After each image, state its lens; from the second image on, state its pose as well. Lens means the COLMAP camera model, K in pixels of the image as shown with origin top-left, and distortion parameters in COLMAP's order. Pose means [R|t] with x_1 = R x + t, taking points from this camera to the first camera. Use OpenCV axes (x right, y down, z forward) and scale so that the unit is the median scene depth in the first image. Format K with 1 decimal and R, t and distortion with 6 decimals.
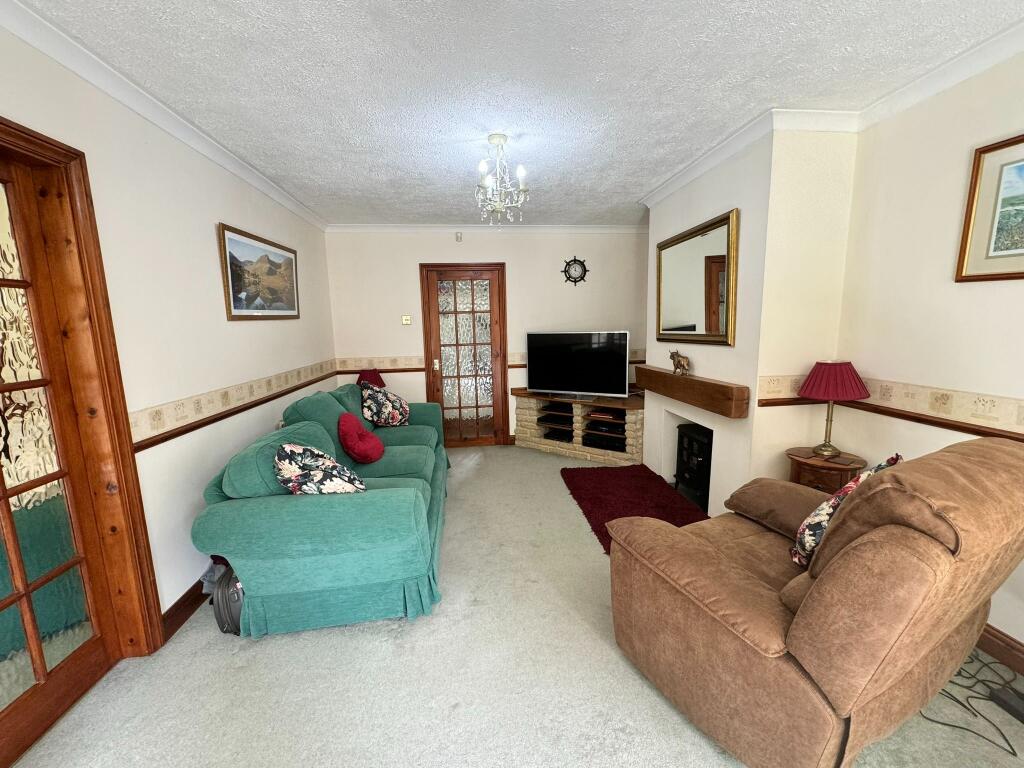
lens RADIAL K [[409.1, 0, 512.0], [0, 409.1, 384.0], [0, 0, 1]] dist [-0.001636, 0.000504]
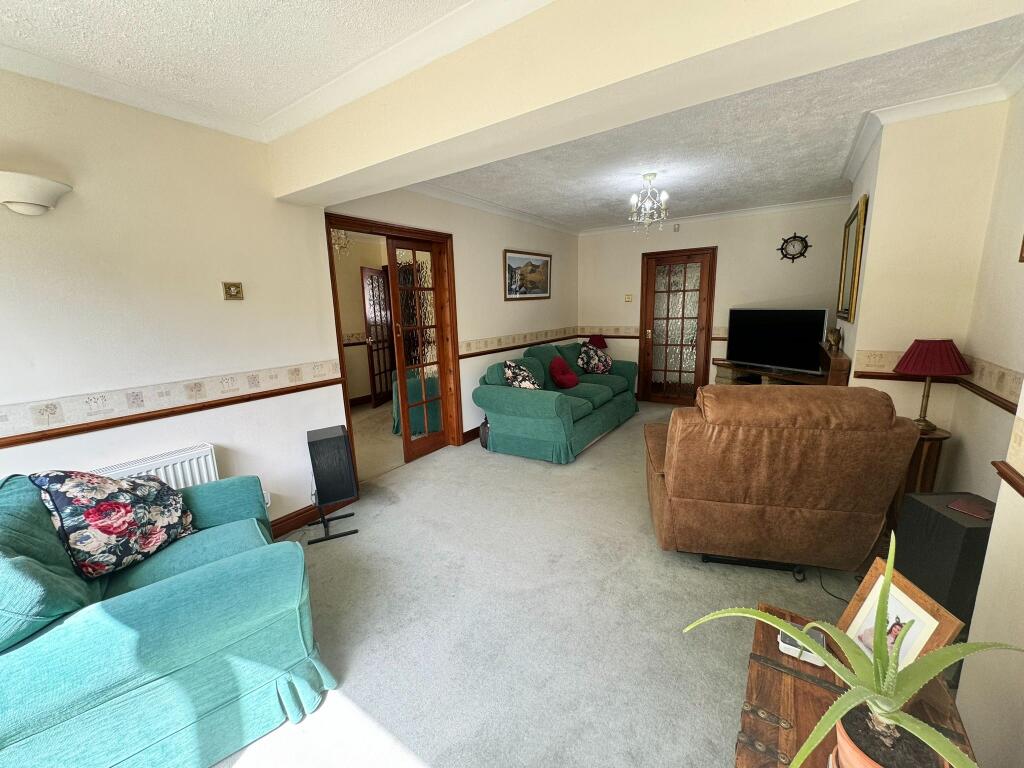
lens RADIAL K [[409.1, 0, 512.0], [0, 409.1, 384.0], [0, 0, 1]] dist [-0.001636, 0.000504]
pose [[0.762959, 0.125158, -0.634215, 0.598860], [-0.086703, 0.992026, 0.091466, 0.051072], [0.640606, -0.014797, 0.767727, -0.447978]]
